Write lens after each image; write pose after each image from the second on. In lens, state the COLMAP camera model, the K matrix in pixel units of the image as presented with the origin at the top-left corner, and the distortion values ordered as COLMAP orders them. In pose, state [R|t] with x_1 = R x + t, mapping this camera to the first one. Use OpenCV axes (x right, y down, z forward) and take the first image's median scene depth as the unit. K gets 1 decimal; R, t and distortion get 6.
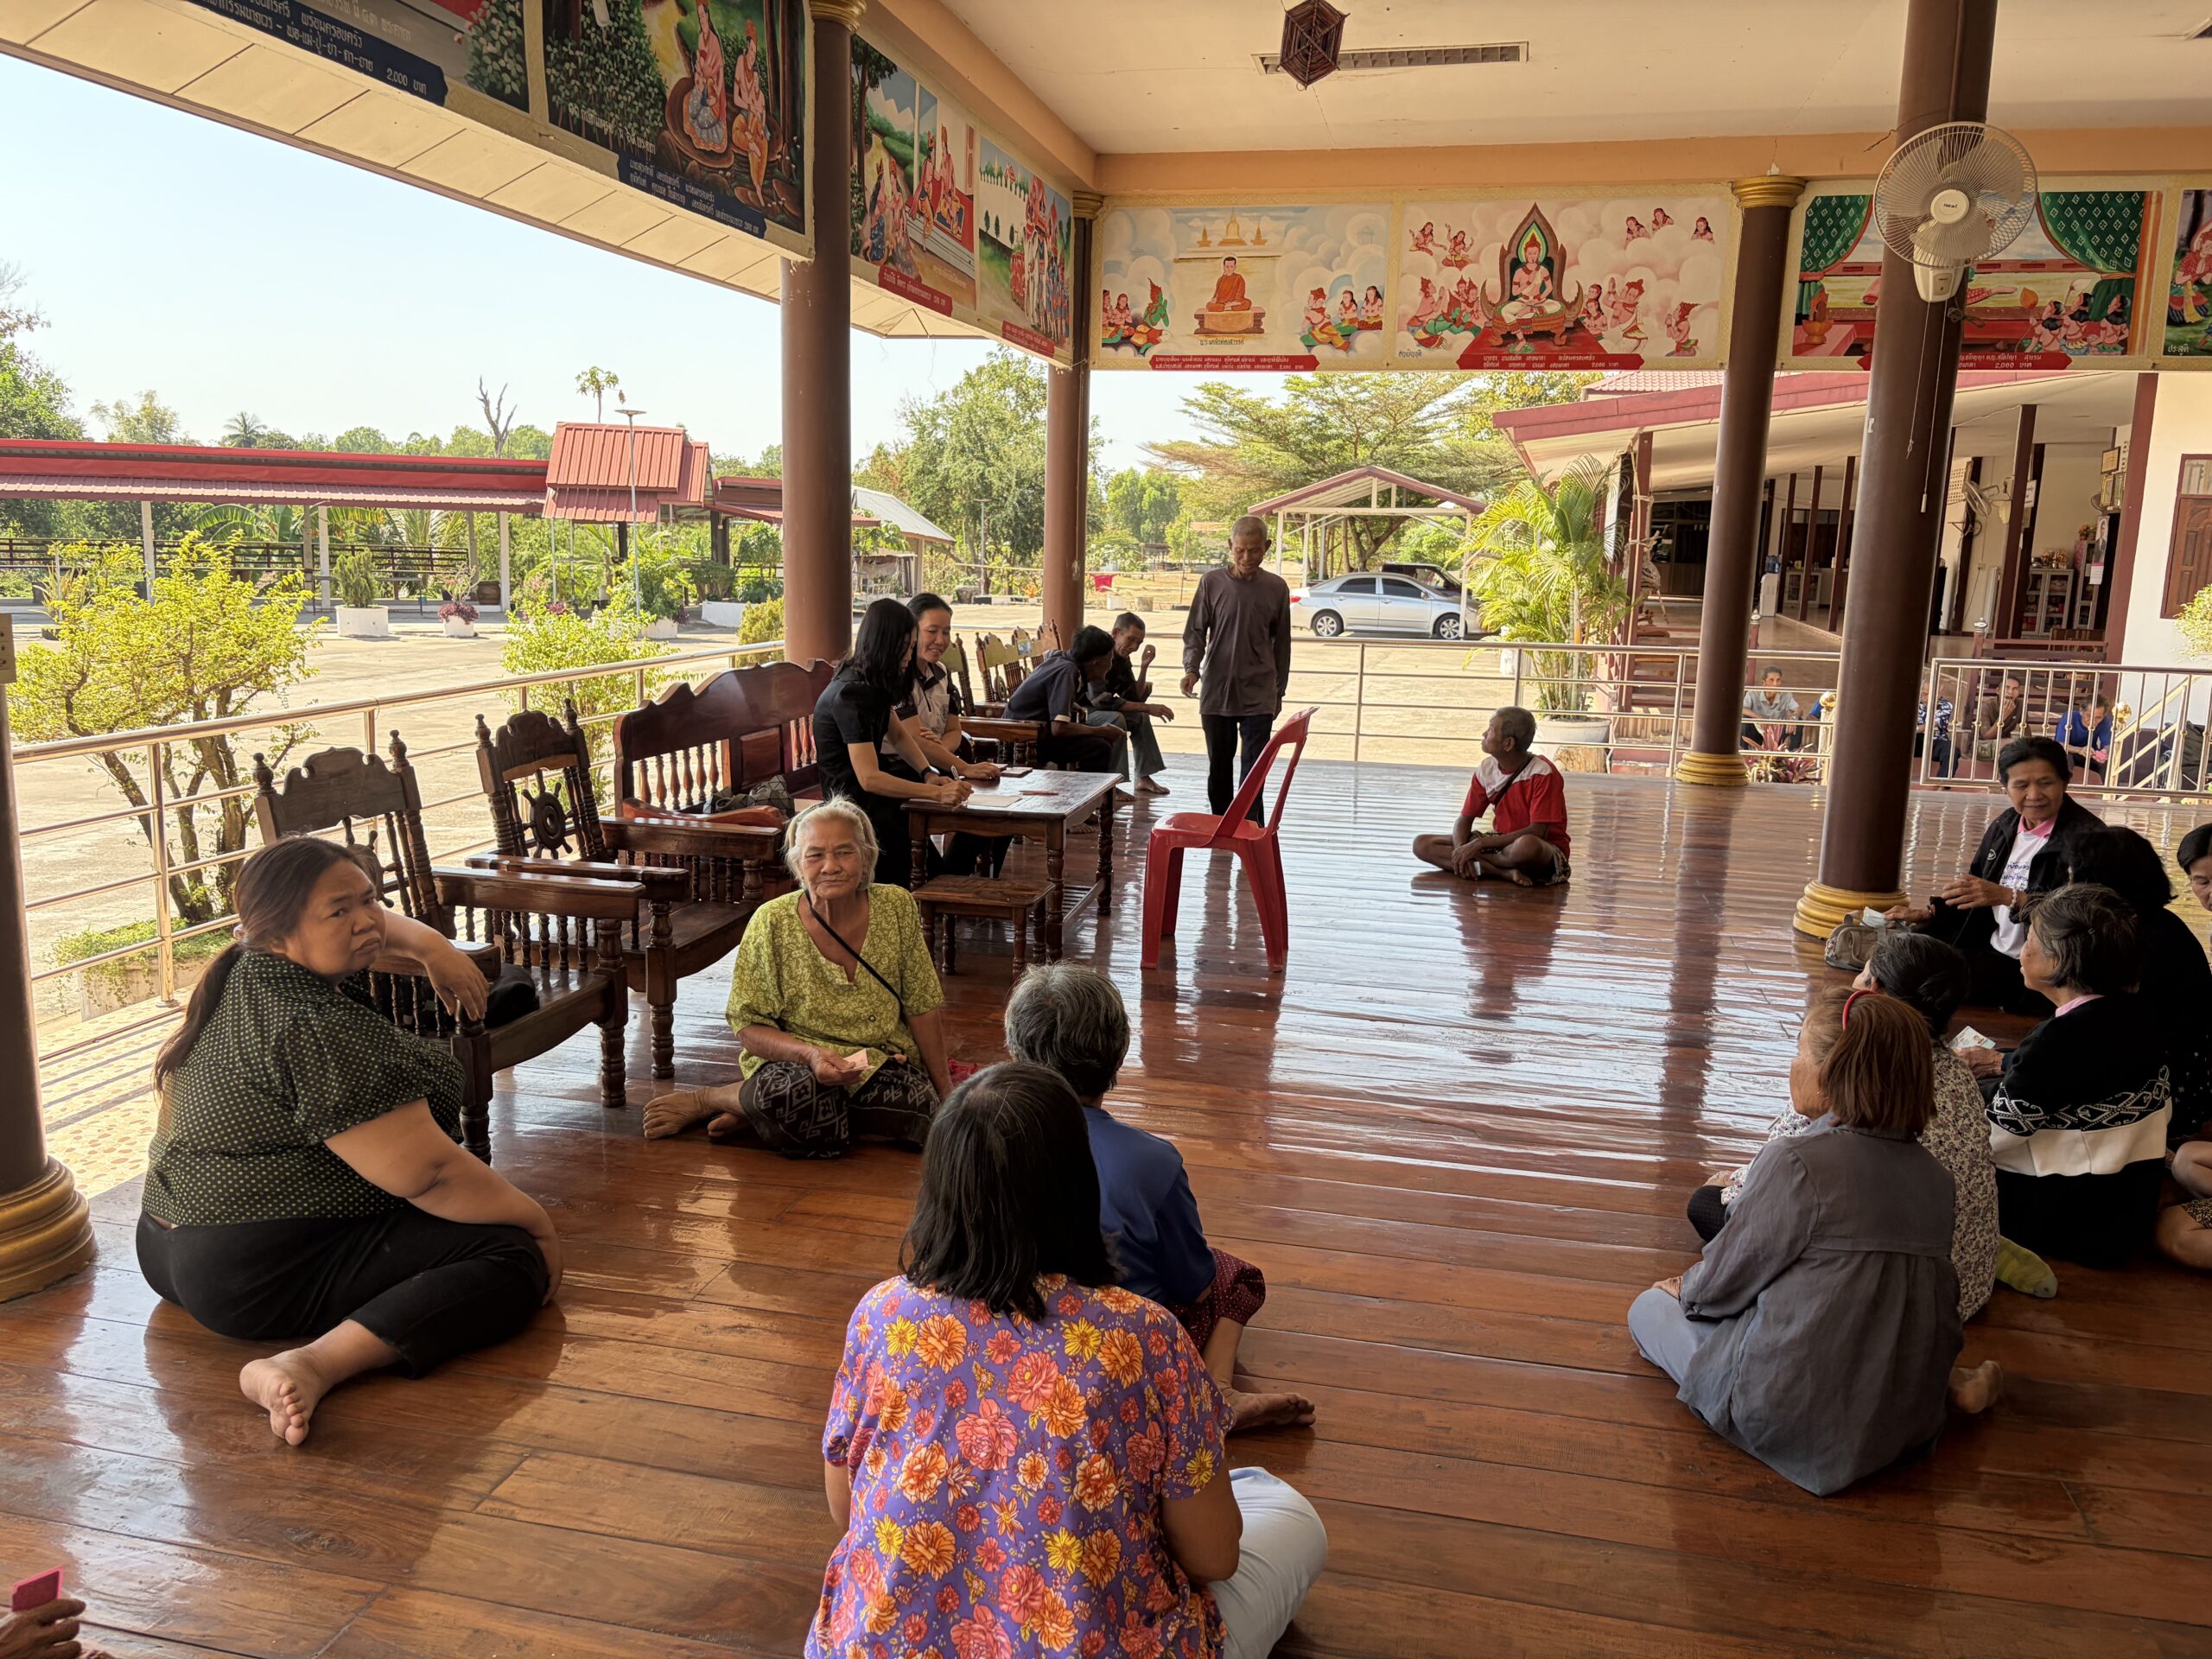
lens RADIAL K [[1668.5, 0, 1101.8], [0, 1668.5, 824.8], [0, 0, 1]] dist [0.006921, -0.003068]
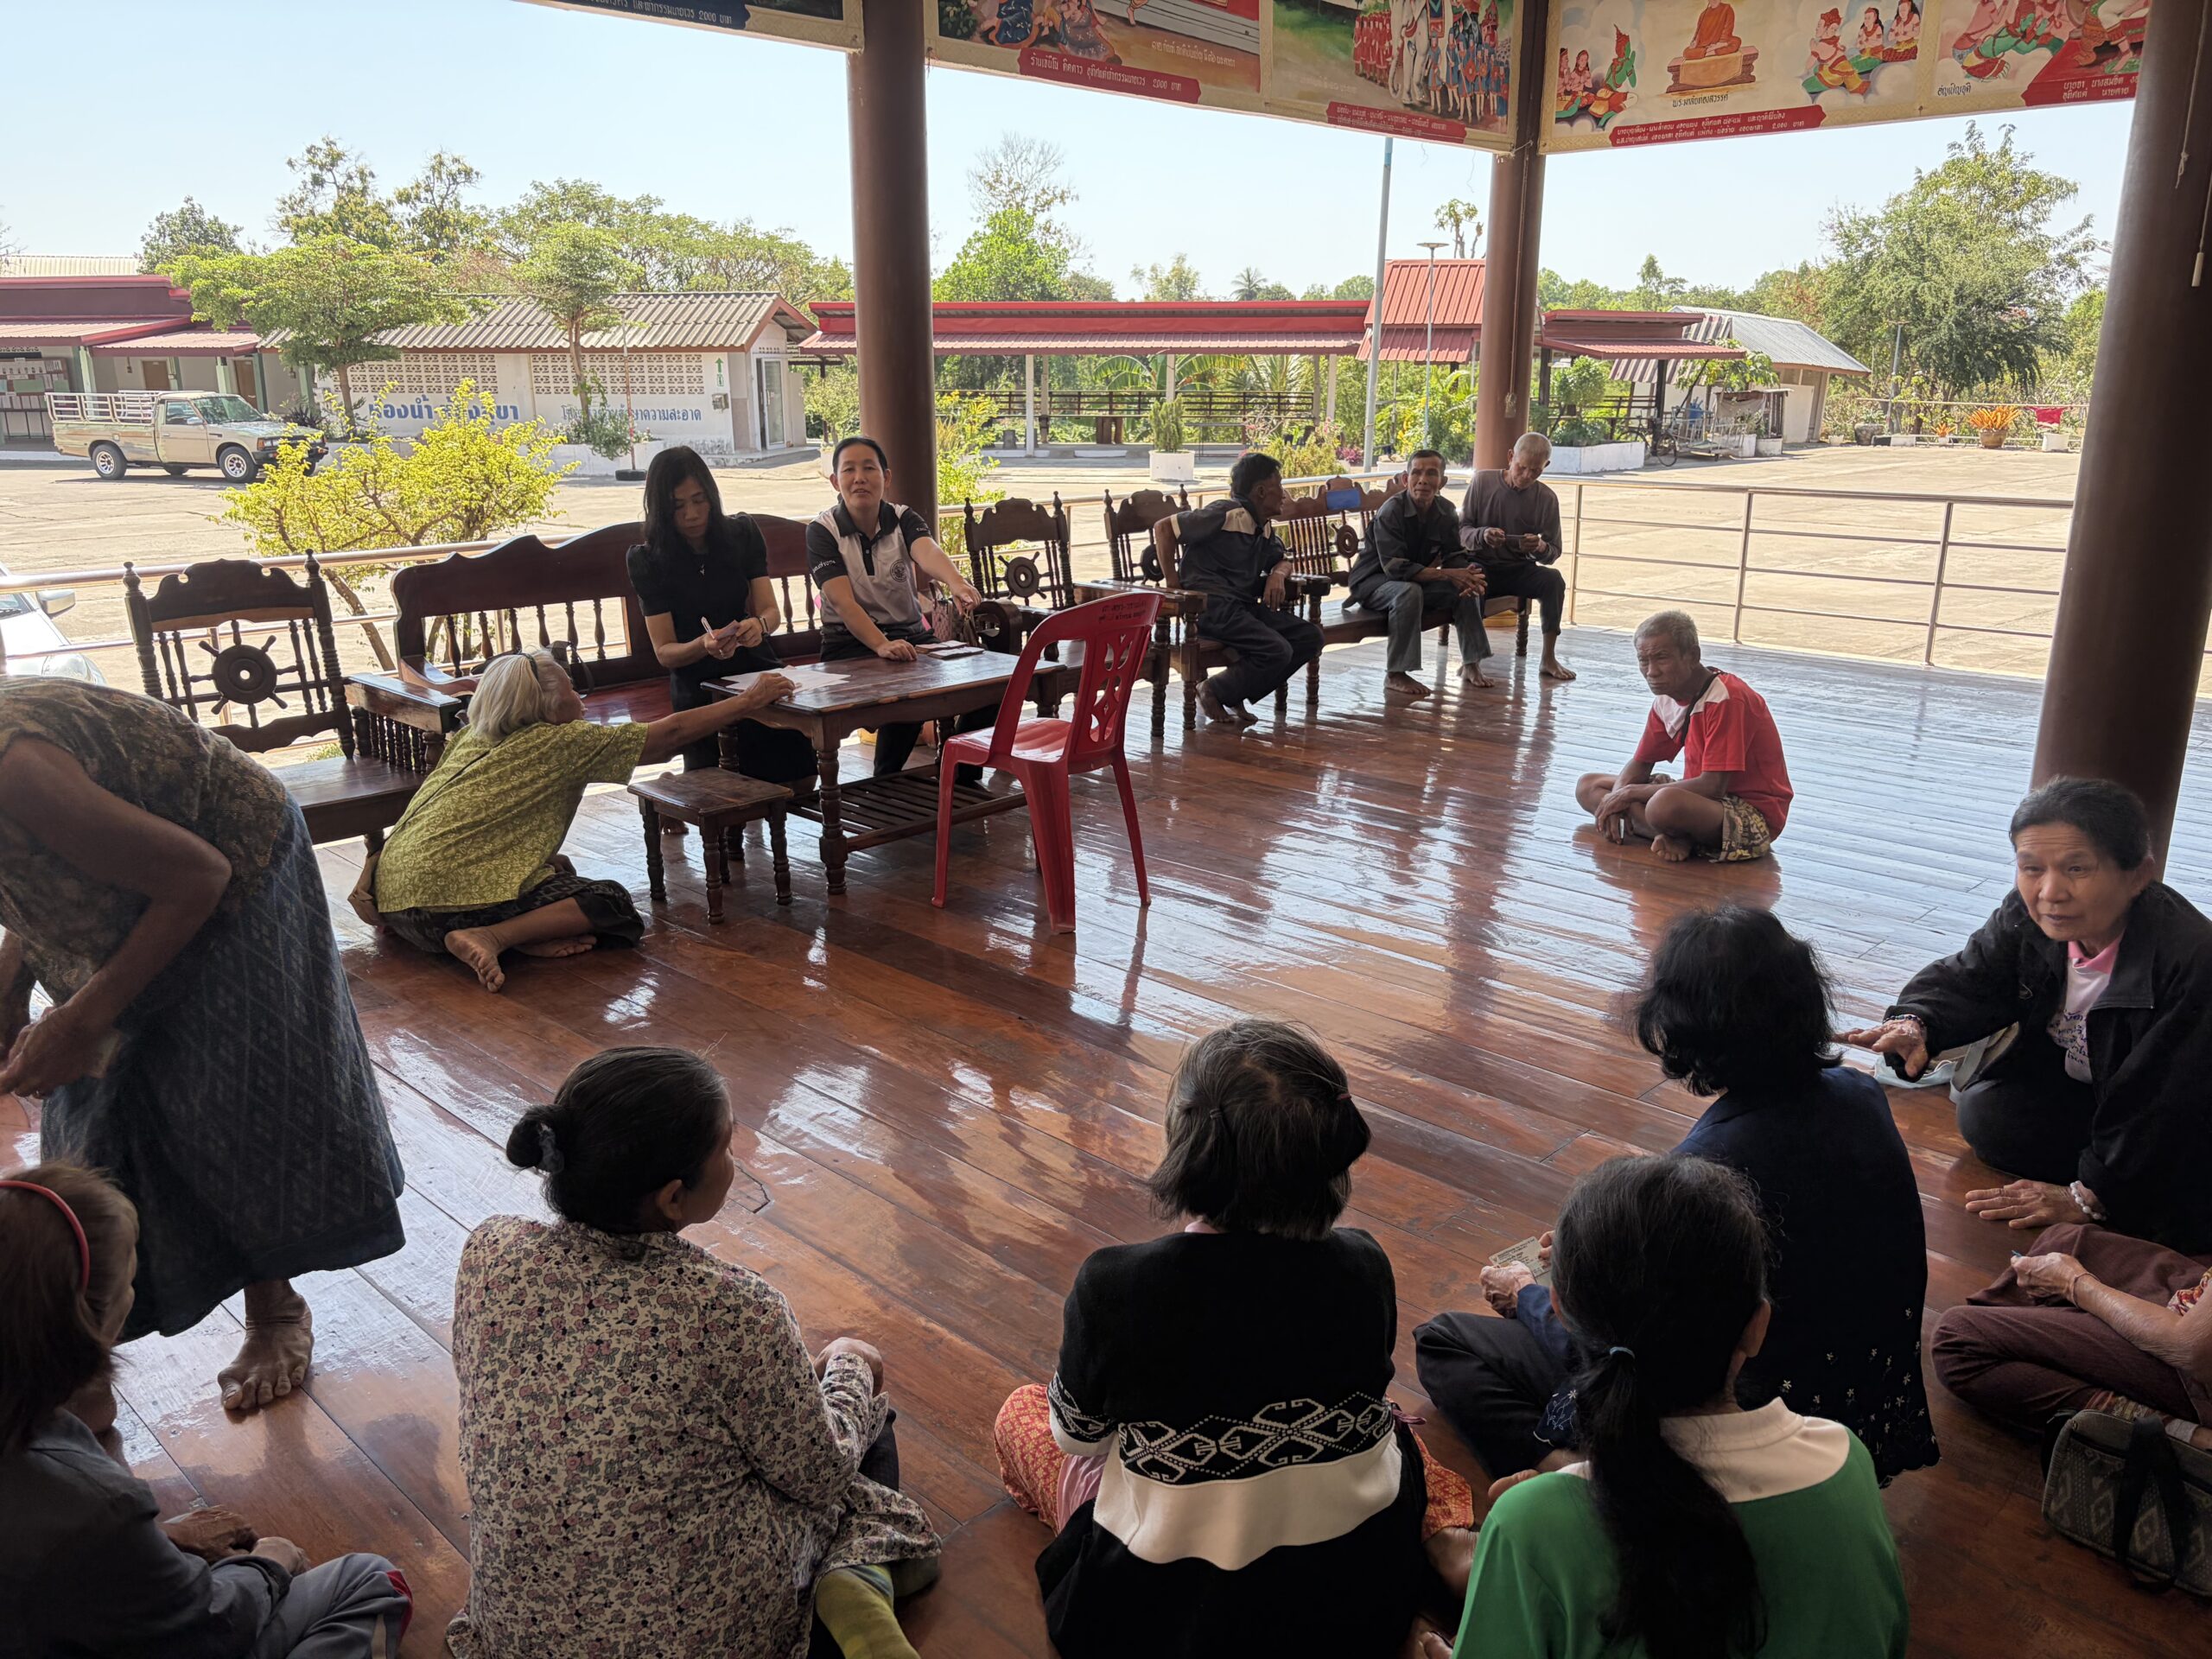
lens RADIAL K [[1662.2, 0, 1088.3], [0, 1662.2, 819.5], [0, 0, 1]] dist [0.062012, -0.072041]
pose [[0.853853, 0.114642, -0.507733, 0.261410], [-0.069677, 0.991839, 0.106774, -0.025135], [0.515830, -0.055792, 0.854872, 0.177742]]
